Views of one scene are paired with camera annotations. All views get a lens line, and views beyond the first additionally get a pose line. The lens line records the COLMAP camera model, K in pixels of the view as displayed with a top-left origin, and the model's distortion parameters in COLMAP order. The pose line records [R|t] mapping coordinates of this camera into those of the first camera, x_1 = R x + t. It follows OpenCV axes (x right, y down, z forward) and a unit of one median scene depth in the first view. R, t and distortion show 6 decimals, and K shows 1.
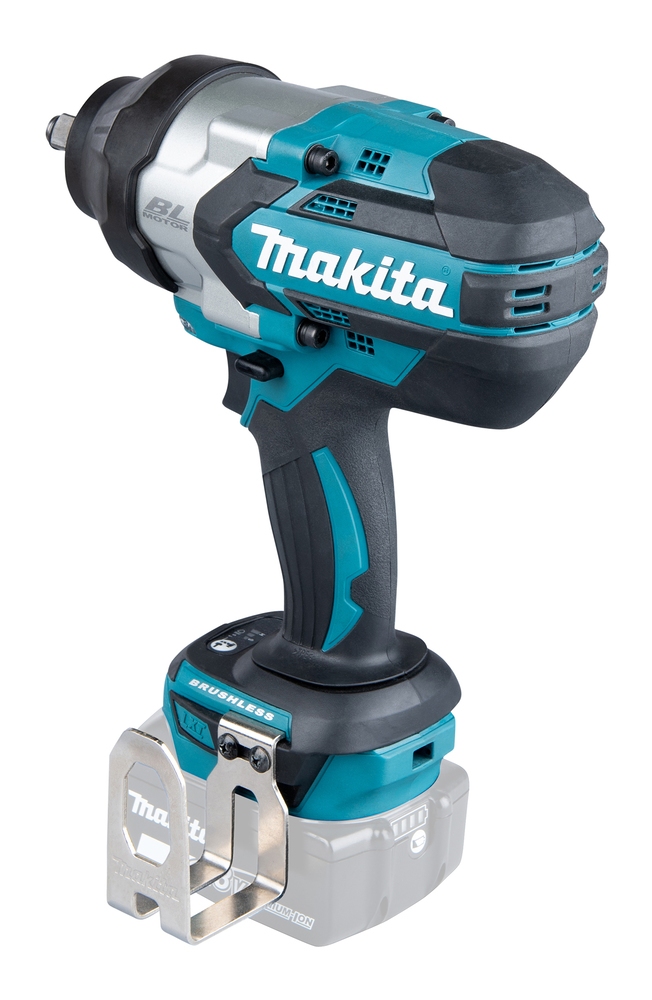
lens RADIAL K [[2953.6, 0, 323.7], [0, 2953.6, 497.6], [0, 0, 1]] dist [0.027539, 0.000000]
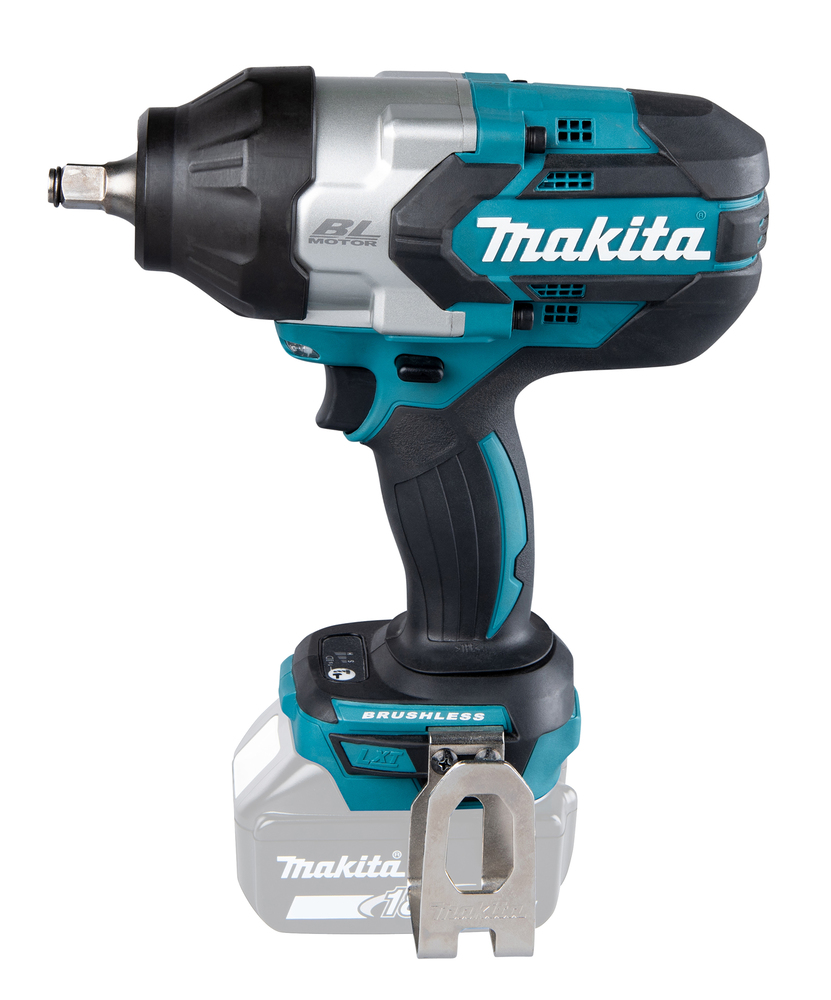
lens RADIAL K [[3033.7, 0, 412.5], [0, 3033.7, 500.7], [0, 0, 1]] dist [0.015225, 0.000000]
pose [[0.706737, -0.272525, 0.652880, -0.715828], [0.254033, 0.959041, 0.125334, -0.134384], [-0.660295, 0.077274, 0.747020, 0.278289]]
